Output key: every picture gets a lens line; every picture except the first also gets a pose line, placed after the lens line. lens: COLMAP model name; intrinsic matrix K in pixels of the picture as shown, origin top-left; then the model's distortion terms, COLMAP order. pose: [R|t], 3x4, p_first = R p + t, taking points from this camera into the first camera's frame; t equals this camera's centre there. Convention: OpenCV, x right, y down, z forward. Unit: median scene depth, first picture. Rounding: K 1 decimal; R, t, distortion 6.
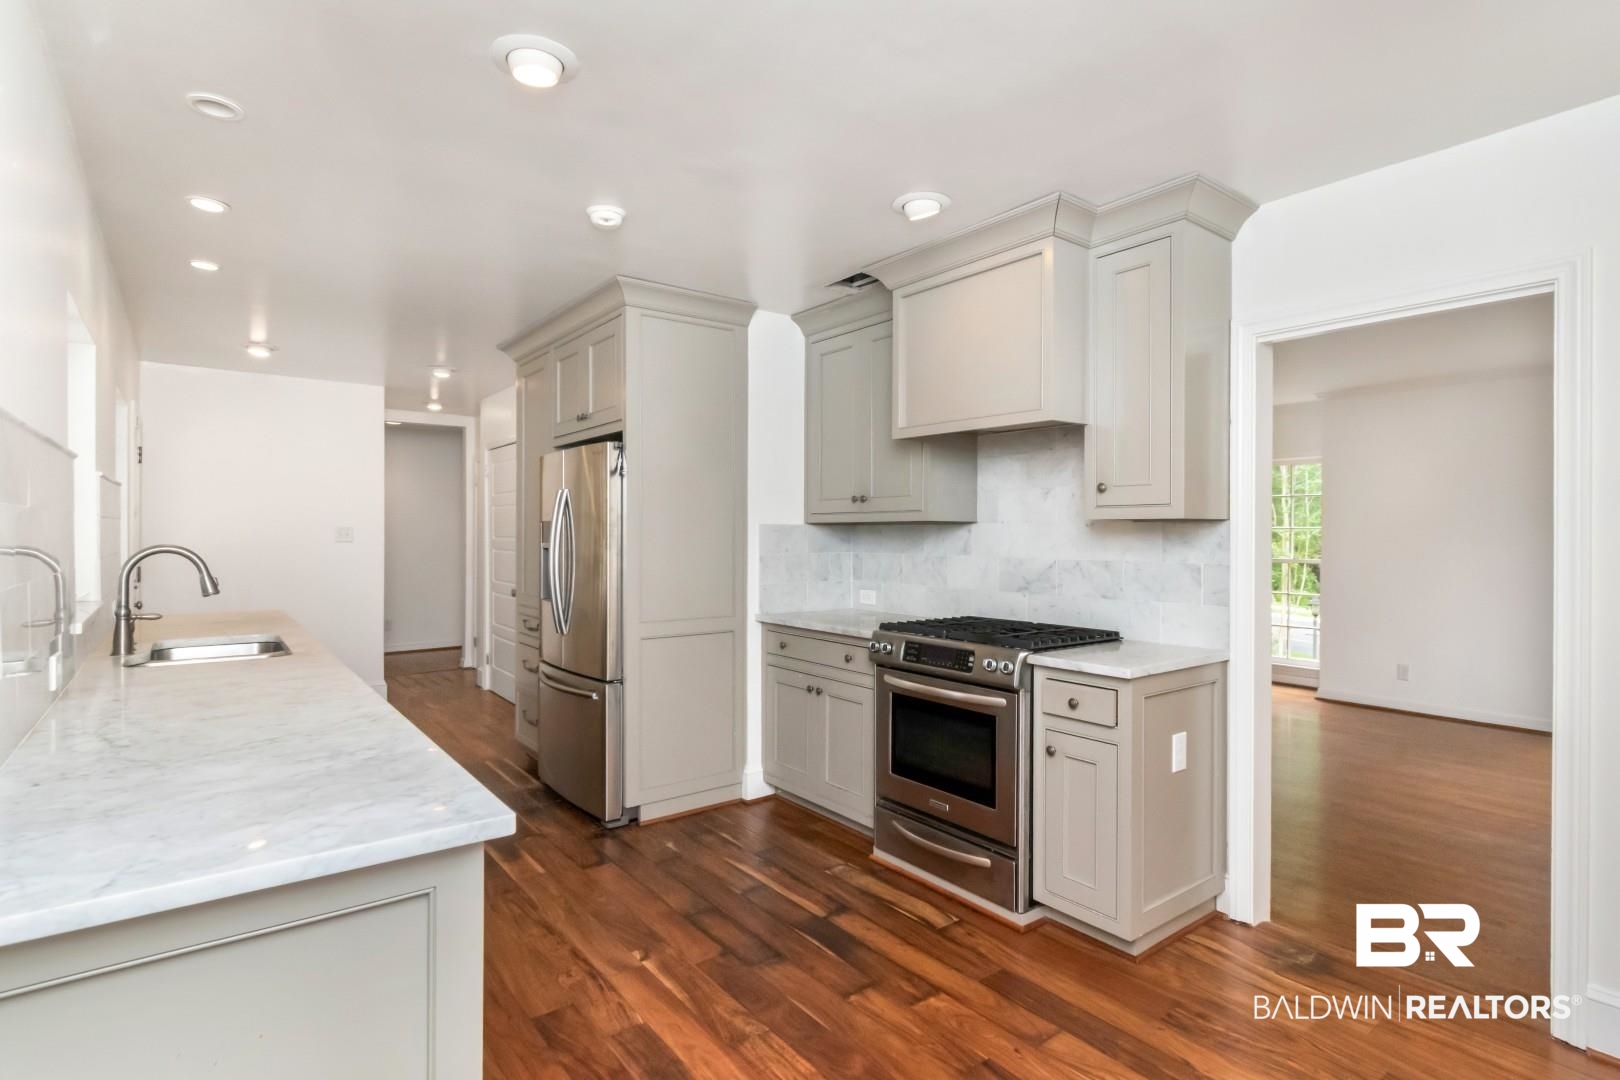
lens RADIAL K [[801.7, 0, 804.0], [0, 801.7, 531.0], [0, 0, 1]] dist [0.004602, -0.000062]
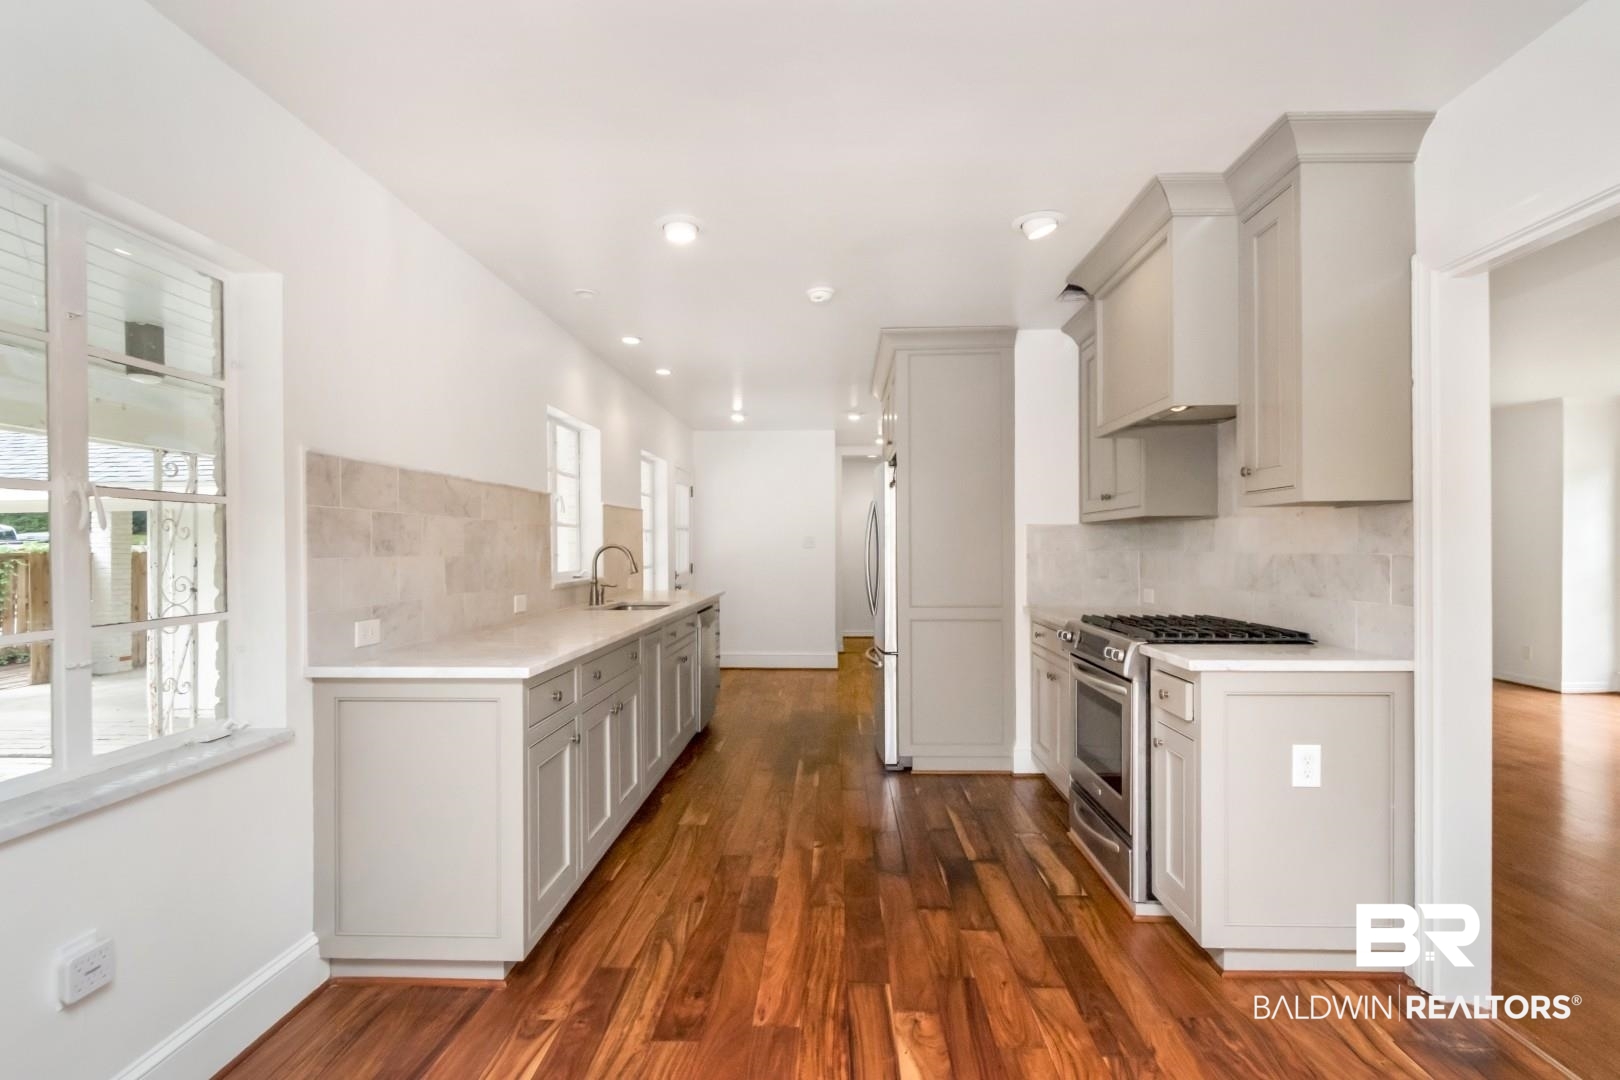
lens RADIAL K [[762.7, 0, 810.0], [0, 762.7, 540.0], [0, 0, 1]] dist [-0.001464, -0.000500]
pose [[0.773173, -0.011574, -0.634089, 0.503123], [0.006378, 0.999925, -0.010474, 0.028505], [0.634163, 0.004054, 0.773189, 0.005258]]
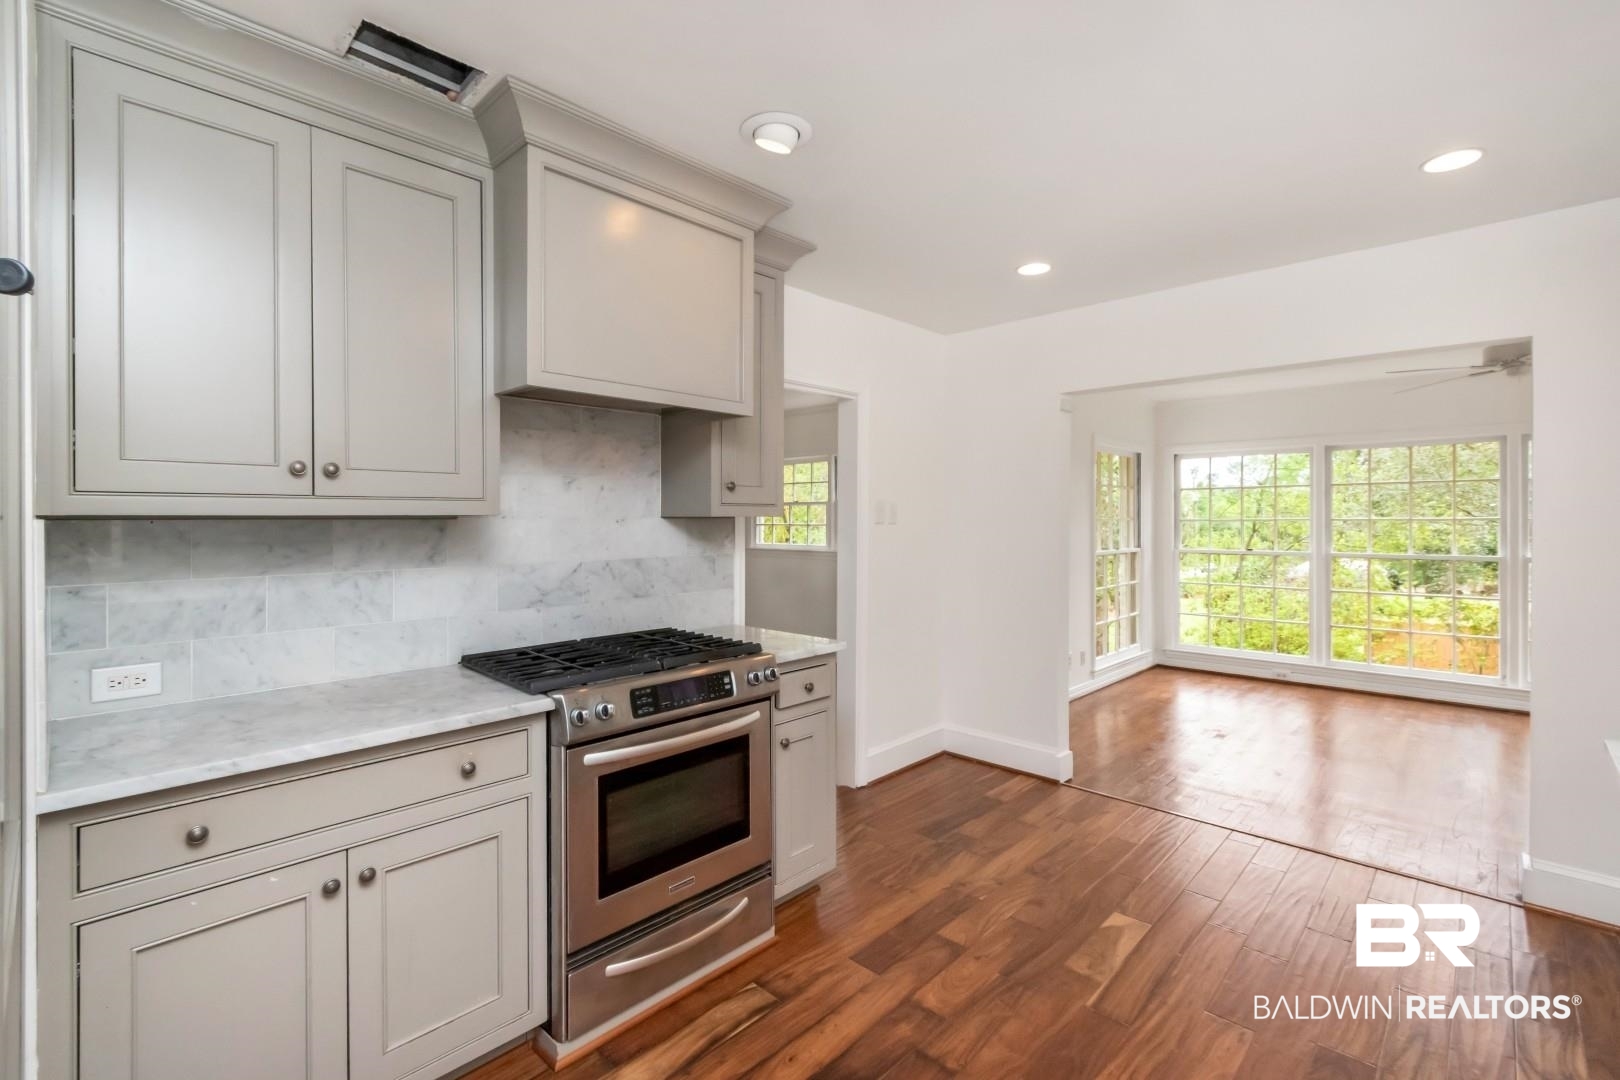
lens RADIAL K [[713.2, 0, 802.8], [0, 713.2, 517.8], [0, 0, 1]] dist [0.001197, 0.000469]
pose [[-0.147027, -0.000477, 0.989132, -0.523060], [-0.000508, 1.000000, 0.000406, -0.012835], [-0.989132, -0.000442, -0.147028, 0.973589]]
